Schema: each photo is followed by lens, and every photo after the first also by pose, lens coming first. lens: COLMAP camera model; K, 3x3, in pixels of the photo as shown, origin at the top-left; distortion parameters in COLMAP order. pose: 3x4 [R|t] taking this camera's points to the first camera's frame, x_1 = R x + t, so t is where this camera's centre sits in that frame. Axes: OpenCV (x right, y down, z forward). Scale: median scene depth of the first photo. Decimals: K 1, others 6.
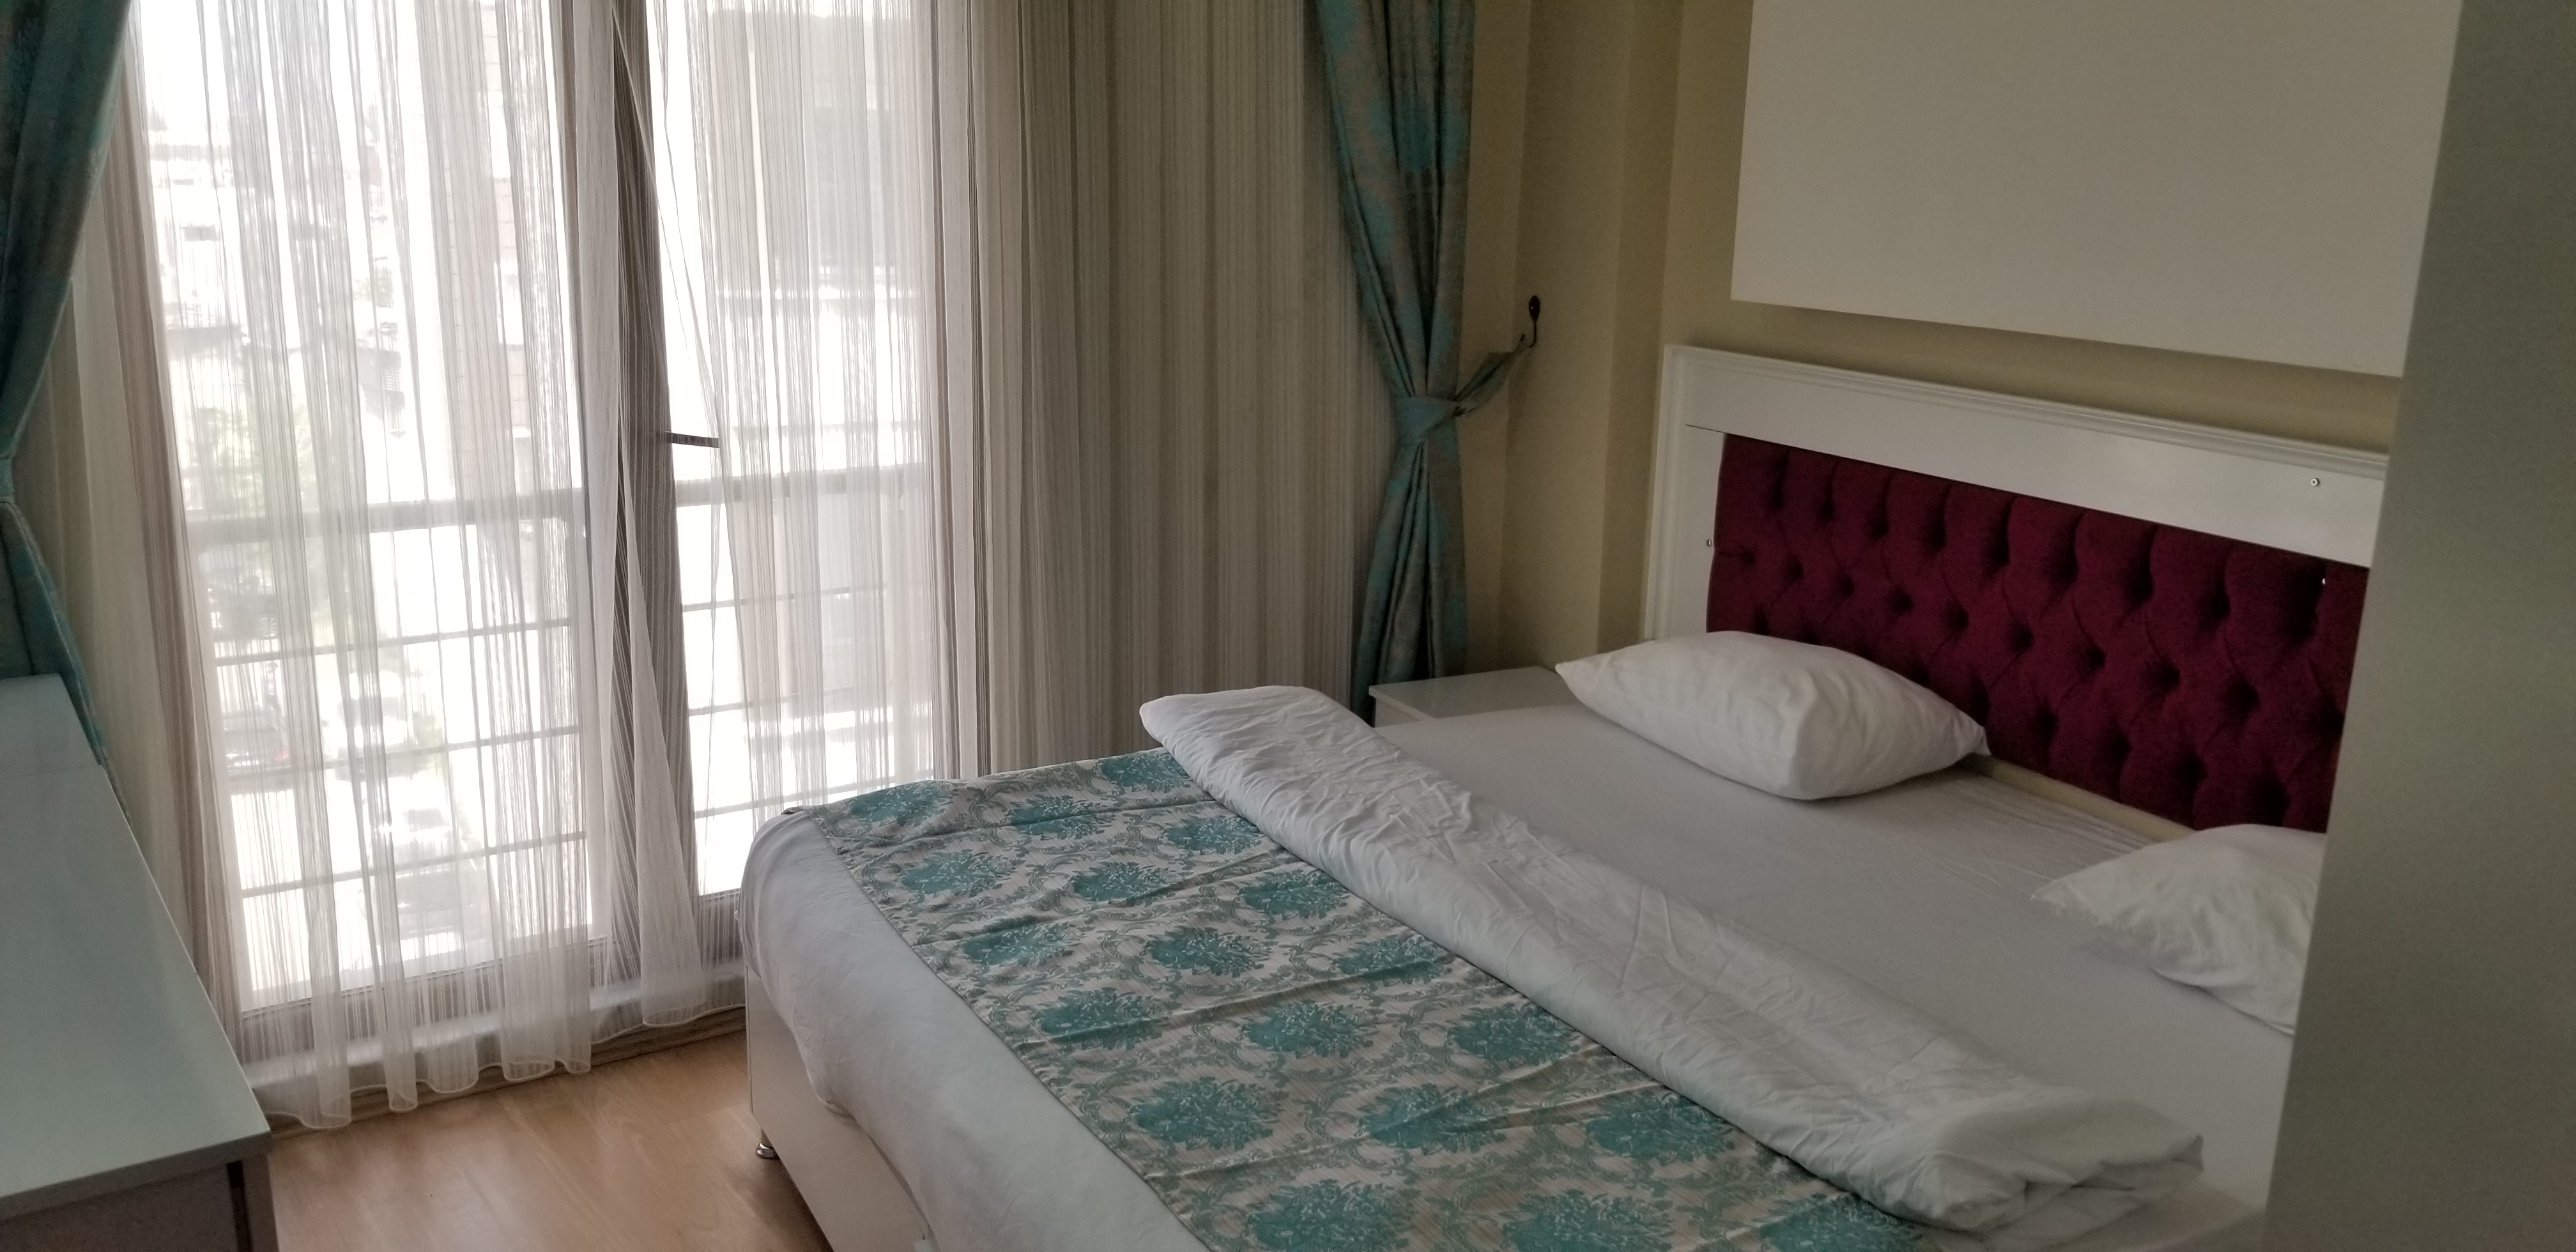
lens RADIAL K [[1998.7, 0, 1285.9], [0, 1998.7, 615.9], [0, 0, 1]] dist [0.111754, -0.208490]
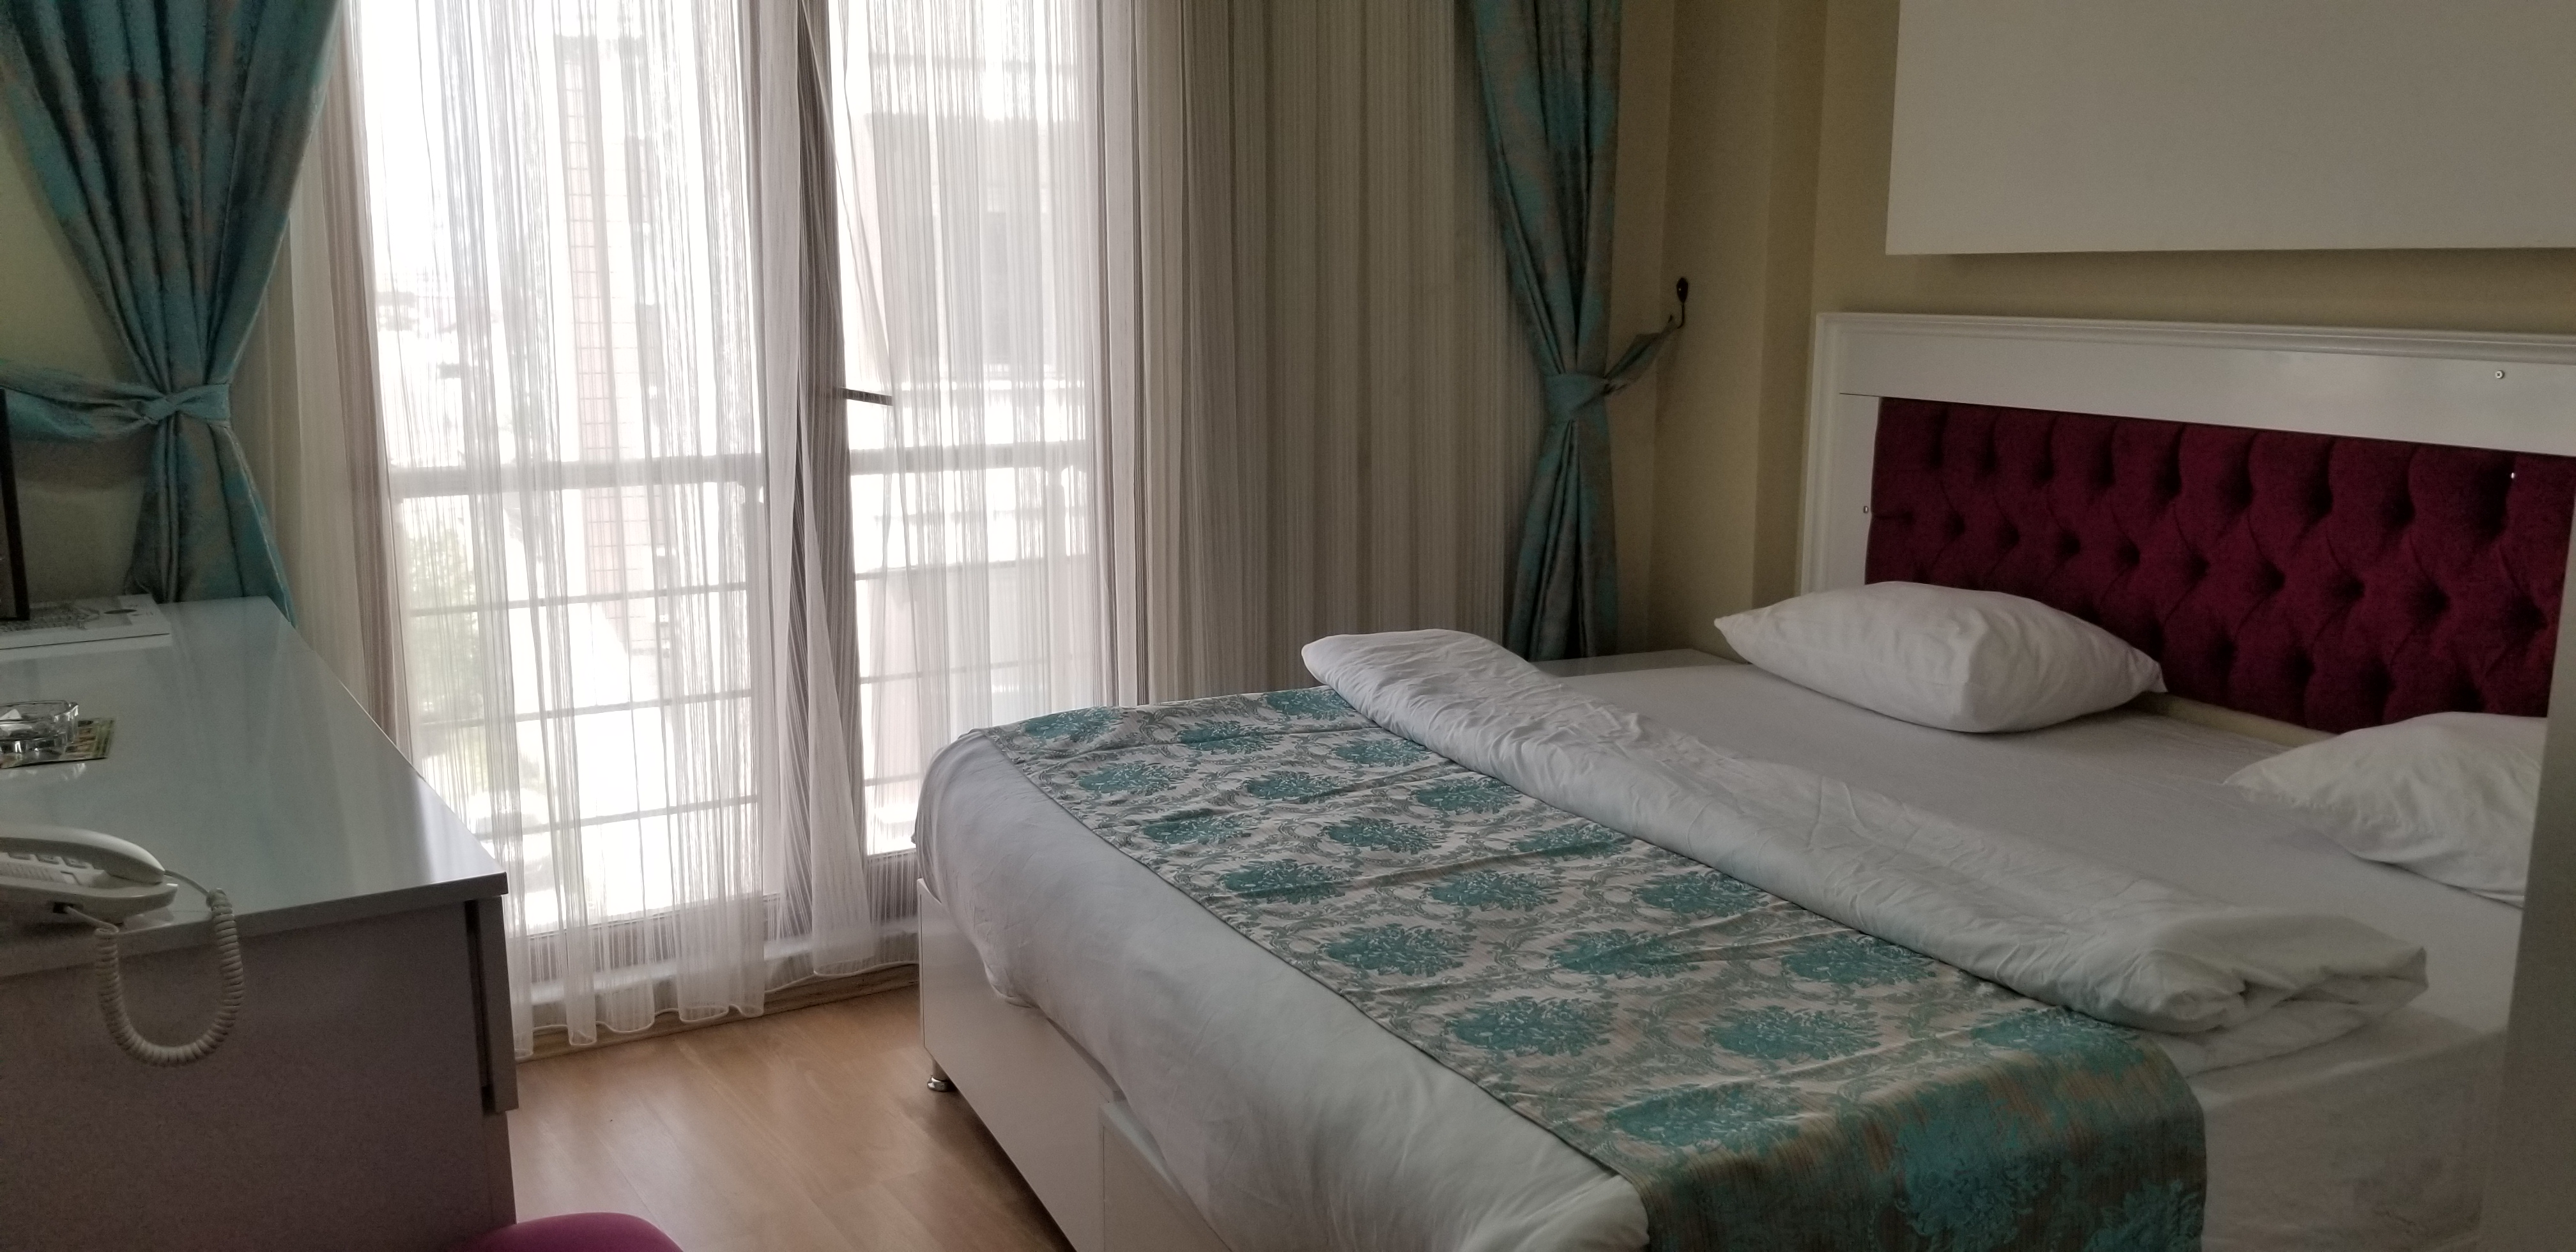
lens RADIAL K [[1990.2, 0, 1296.9], [0, 1990.2, 644.4], [0, 0, 1]] dist [0.107240, -0.201350]
pose [[0.998684, -0.007804, -0.050685, -0.028109], [0.004926, 0.998381, -0.056668, 0.114764], [0.051045, 0.056344, 0.997106, -0.002207]]
